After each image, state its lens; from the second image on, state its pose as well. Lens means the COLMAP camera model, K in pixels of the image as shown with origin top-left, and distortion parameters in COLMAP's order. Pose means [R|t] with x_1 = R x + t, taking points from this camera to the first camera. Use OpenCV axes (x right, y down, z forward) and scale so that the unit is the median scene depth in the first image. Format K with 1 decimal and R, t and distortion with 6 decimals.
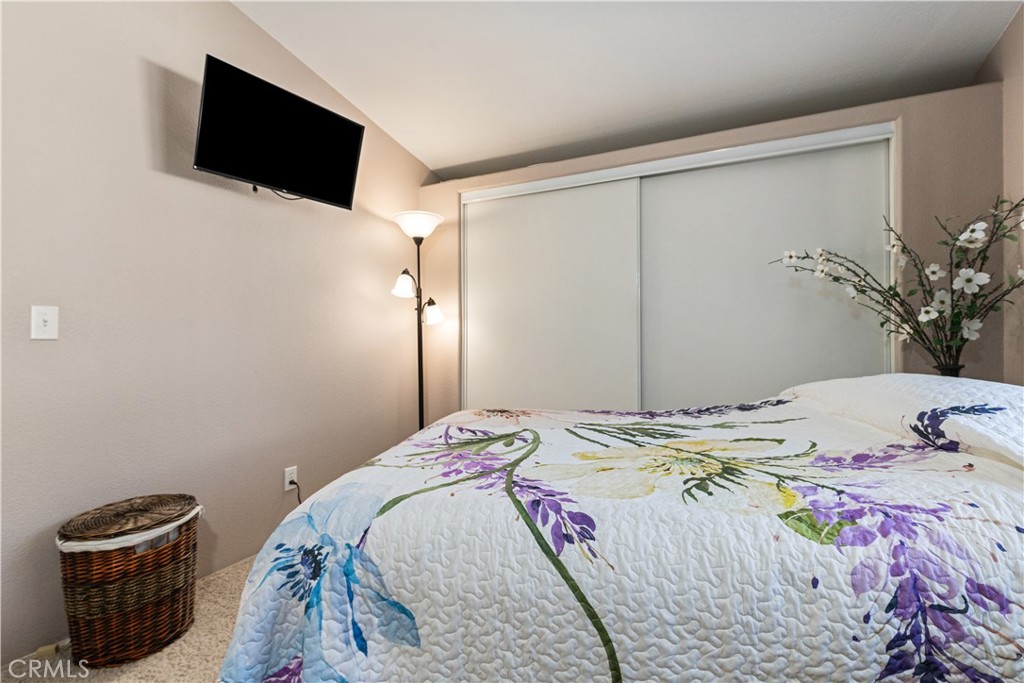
lens RADIAL K [[460.7, 0, 515.5], [0, 460.7, 336.7], [0, 0, 1]] dist [0.001528, 0.000189]
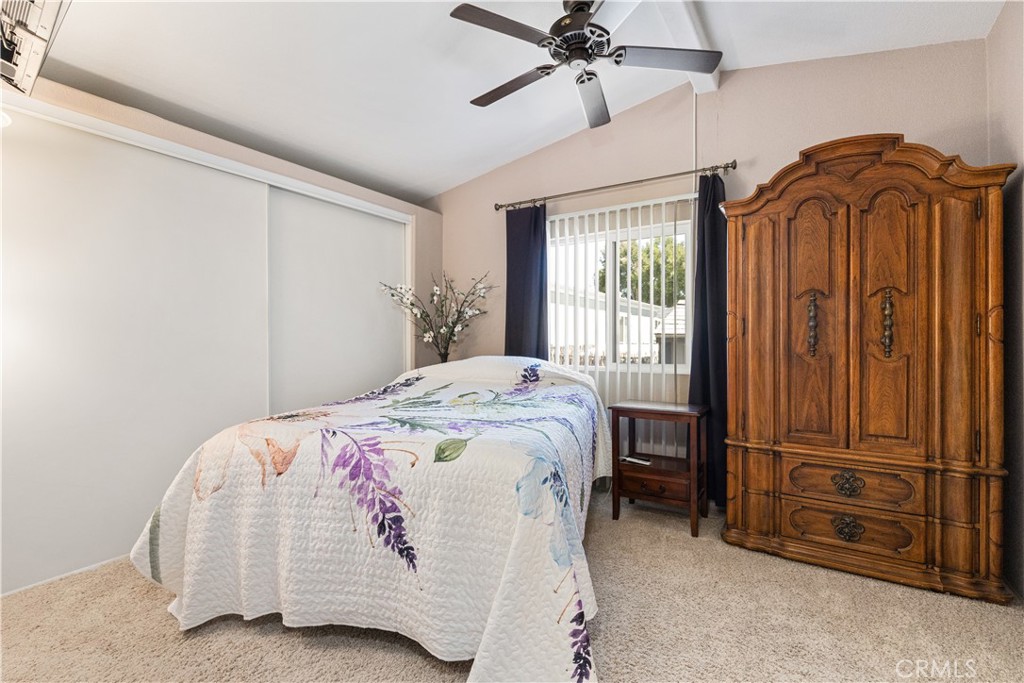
lens RADIAL K [[460.7, 0, 515.5], [0, 460.7, 336.7], [0, 0, 1]] dist [0.001528, 0.000189]
pose [[0.092032, -0.002719, 0.995752, -0.893081], [-0.005706, 0.999978, 0.003258, -0.011920], [-0.995740, -0.005982, 0.092015, 0.433165]]
